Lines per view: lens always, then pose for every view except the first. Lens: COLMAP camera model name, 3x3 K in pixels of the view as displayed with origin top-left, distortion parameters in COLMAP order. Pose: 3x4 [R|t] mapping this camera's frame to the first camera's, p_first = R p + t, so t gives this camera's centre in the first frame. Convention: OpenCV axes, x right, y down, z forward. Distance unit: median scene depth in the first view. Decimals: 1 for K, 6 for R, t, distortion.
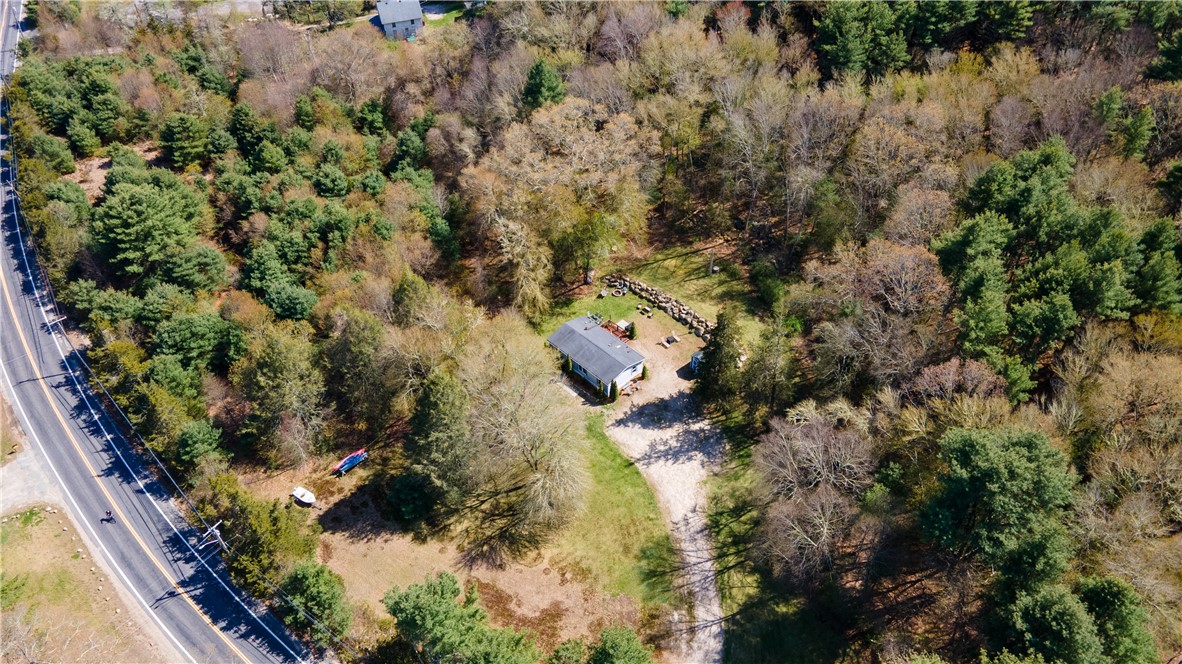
lens RADIAL K [[866.2, 0, 591.0], [0, 866.2, 332.0], [0, 0, 1]] dist [0.030678, 0.040421]
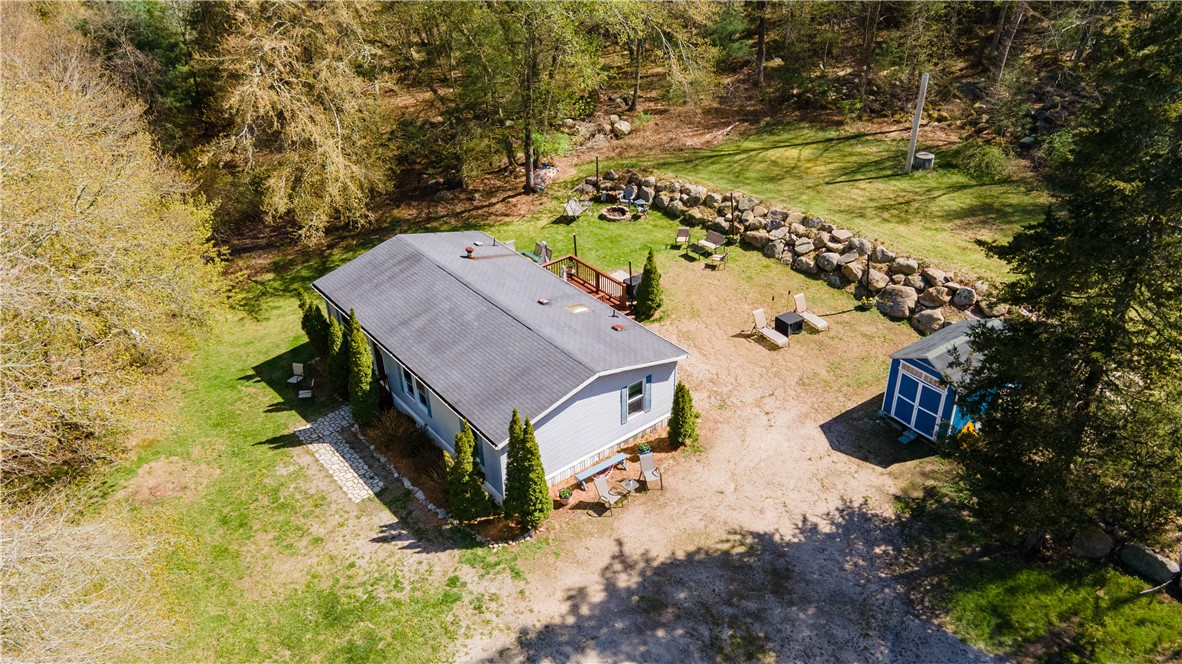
lens RADIAL K [[866.2, 0, 591.0], [0, 866.2, 332.0], [0, 0, 1]] dist [0.030678, 0.040421]
pose [[0.995322, 0.045216, -0.085380, 0.058064], [-0.061599, 0.977806, -0.200253, 0.073849], [0.074431, 0.204576, 0.976017, 0.791662]]
